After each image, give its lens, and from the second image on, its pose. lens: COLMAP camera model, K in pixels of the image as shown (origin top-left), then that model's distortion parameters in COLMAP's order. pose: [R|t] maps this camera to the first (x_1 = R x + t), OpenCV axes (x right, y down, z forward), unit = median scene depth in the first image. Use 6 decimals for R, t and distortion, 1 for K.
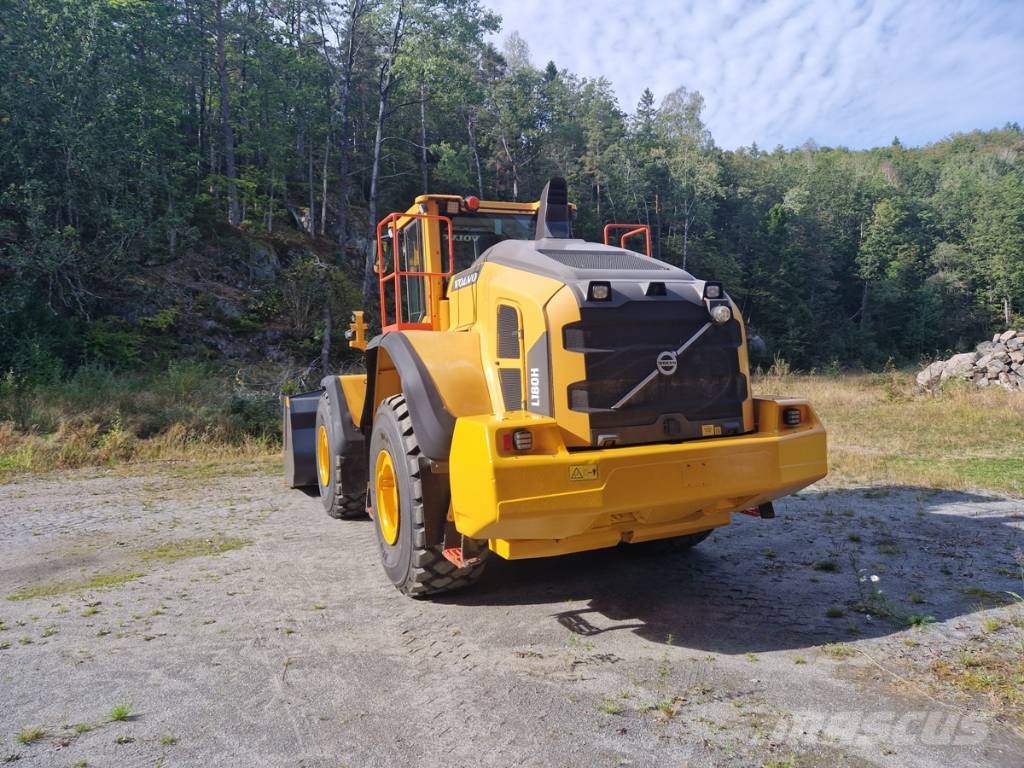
lens RADIAL K [[688.2, 0, 507.4], [0, 688.2, 367.5], [0, 0, 1]] dist [0.074516, -0.067484]
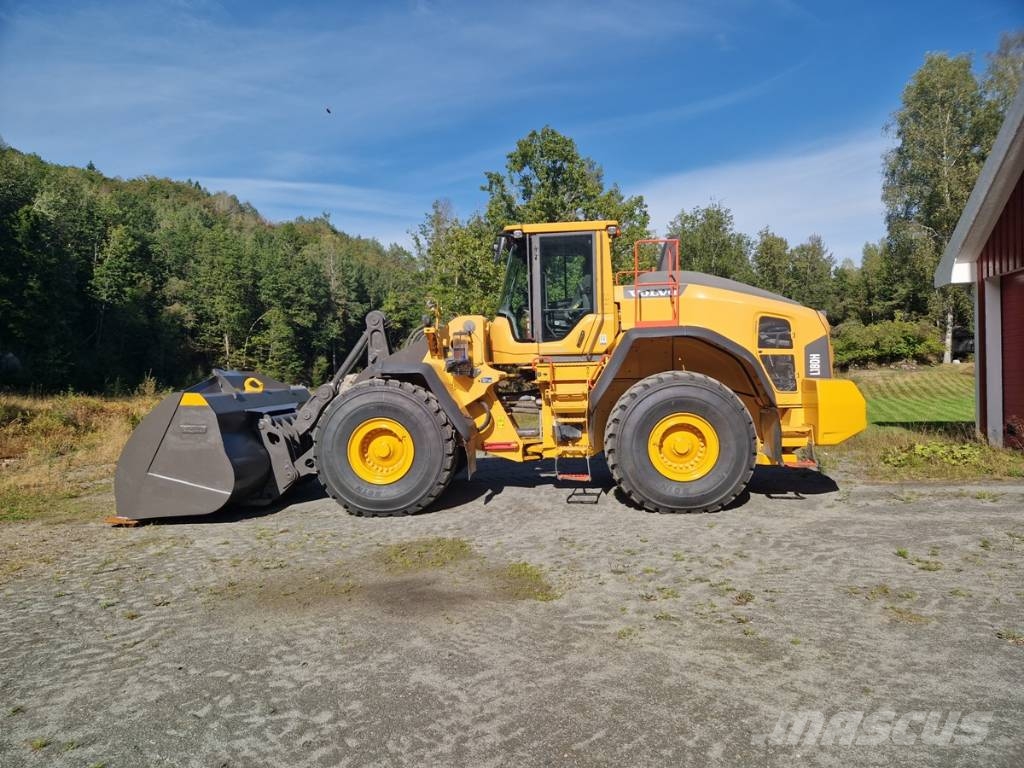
lens RADIAL K [[679.5, 0, 514.5], [0, 679.5, 388.9], [0, 0, 1]] dist [0.085556, -0.079697]
pose [[0.454907, 0.007059, 0.890511, -0.255409], [0.001371, 0.999962, -0.008627, 0.014099], [-0.890538, 0.005145, 0.454880, 0.114445]]
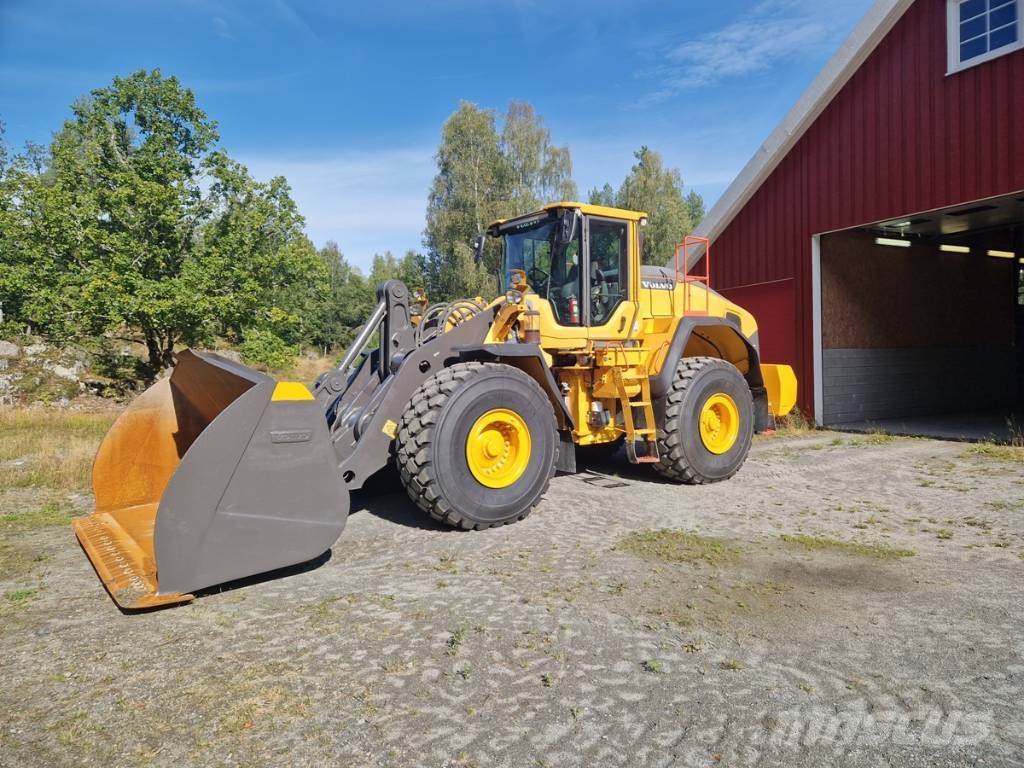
lens RADIAL K [[683.8, 0, 508.5], [0, 683.8, 379.1], [0, 0, 1]] dist [0.069507, -0.061369]
pose [[-0.232630, 0.017129, 0.972414, -0.260182], [0.025534, 0.999608, -0.011500, 0.015747], [-0.972230, 0.022154, -0.232976, 0.303757]]
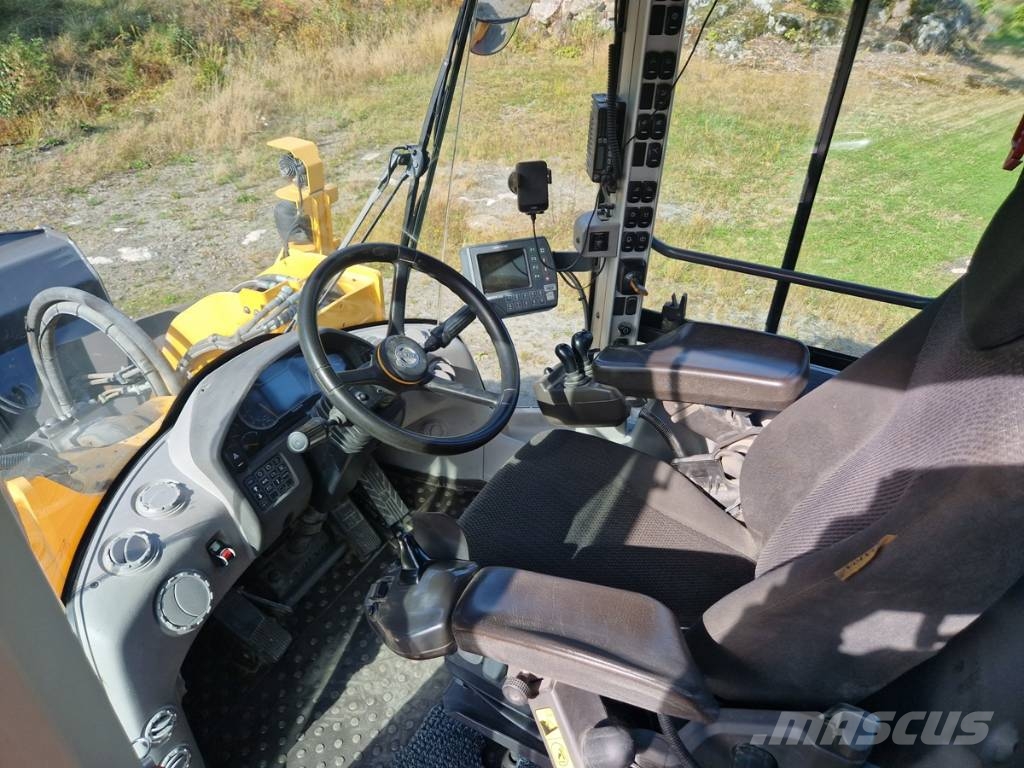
lens RADIAL K [[681.6, 0, 502.7], [0, 681.6, 384.7], [0, 0, 1]] dist [0.069008, -0.058836]
pose [[0.779847, -0.300797, 0.548963, -0.029594], [-0.057076, 0.839157, 0.540886, -0.041689], [-0.623363, -0.453141, 0.637246, 0.207235]]
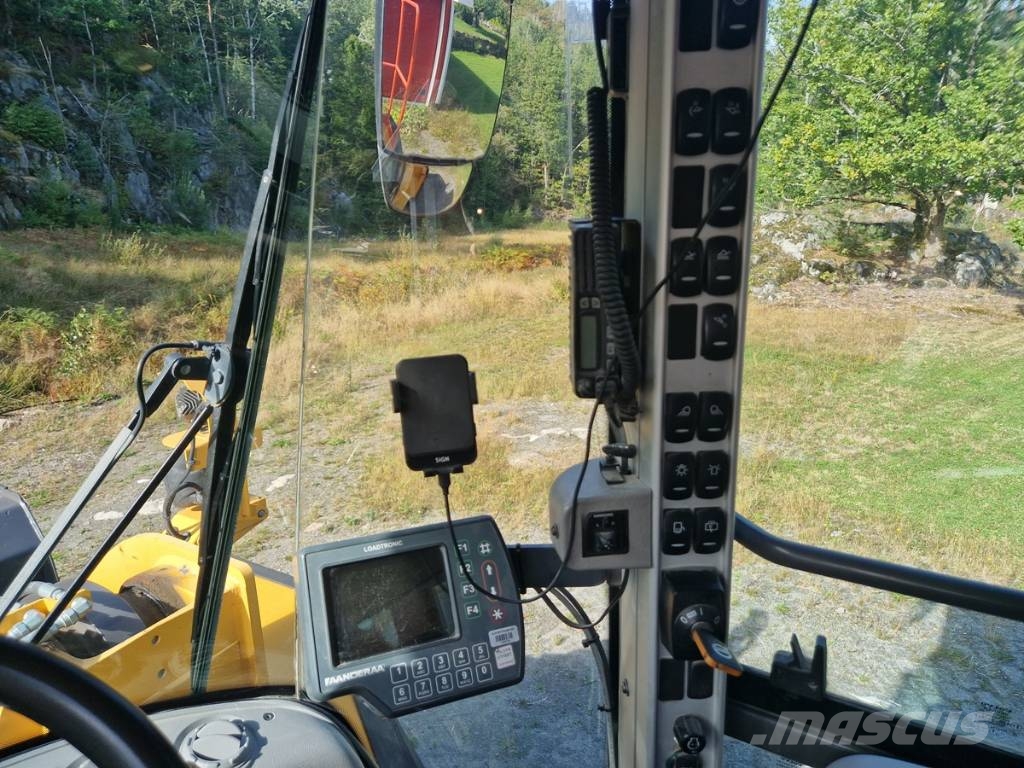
lens RADIAL K [[684.1, 0, 517.5], [0, 684.1, 390.3], [0, 0, 1]] dist [0.073701, -0.065101]
pose [[0.810553, -0.132472, 0.570486, -0.010143], [-0.011863, 0.970170, 0.242137, -0.034263], [-0.585545, -0.203033, 0.784803, 0.222977]]
